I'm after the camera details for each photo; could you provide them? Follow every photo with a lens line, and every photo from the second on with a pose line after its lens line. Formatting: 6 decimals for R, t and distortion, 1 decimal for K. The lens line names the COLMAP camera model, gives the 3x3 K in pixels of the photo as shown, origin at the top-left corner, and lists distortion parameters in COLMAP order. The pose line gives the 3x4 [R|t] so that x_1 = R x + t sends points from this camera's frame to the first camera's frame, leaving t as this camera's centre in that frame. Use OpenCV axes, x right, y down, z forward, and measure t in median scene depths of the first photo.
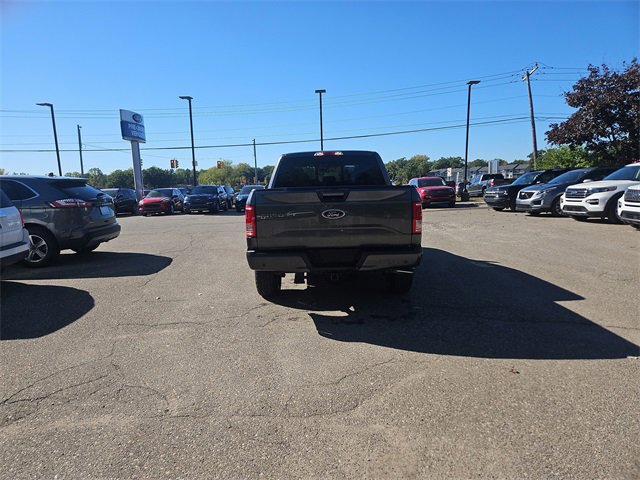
lens RADIAL K [[424.9, 0, 320.0], [0, 424.9, 240.0], [0, 0, 1]] dist [0.082720, -0.058047]
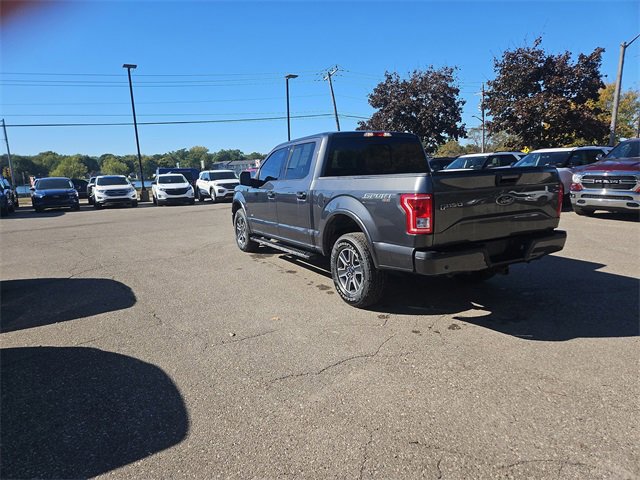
lens RADIAL K [[424.9, 0, 320.0], [0, 424.9, 240.0], [0, 0, 1]] dist [0.082720, -0.058047]
pose [[0.870193, -0.086225, 0.485108, -0.139509], [0.077726, 0.996263, 0.037653, -0.007860], [-0.486542, 0.004941, 0.873643, 0.078360]]
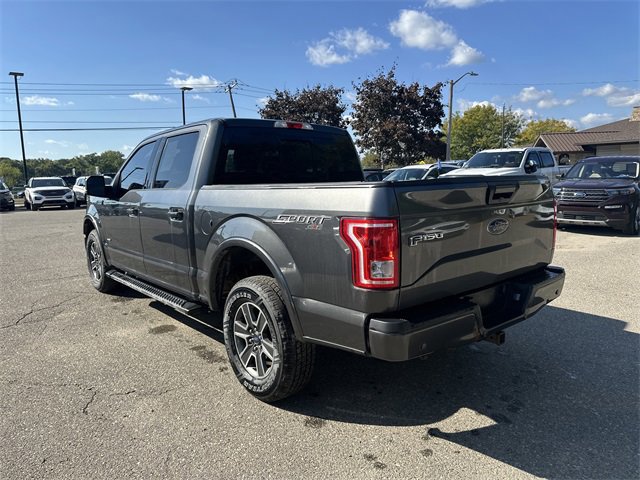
lens RADIAL K [[432.6, 0, 320.0], [0, 432.6, 240.0], [0, 0, 1]] dist [0.062619, -0.059925]
pose [[0.743840, -0.090882, 0.662150, -0.098555], [0.089164, 0.995350, 0.036450, -0.015846], [-0.662384, 0.031927, 0.748484, 0.138016]]
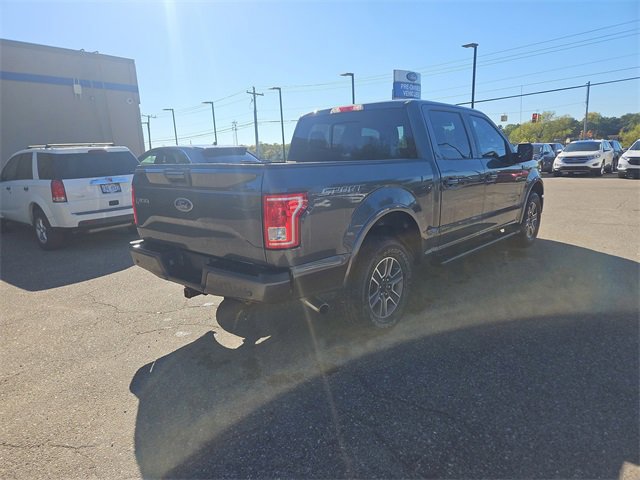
lens RADIAL K [[432.6, 0, 320.0], [0, 432.6, 240.0], [0, 0, 1]] dist [0.062619, -0.059925]
pose [[0.747928, 0.126666, -0.651582, 0.126956], [-0.066066, 0.990955, 0.116804, -0.019269], [0.660483, -0.044314, 0.749532, 0.116484]]
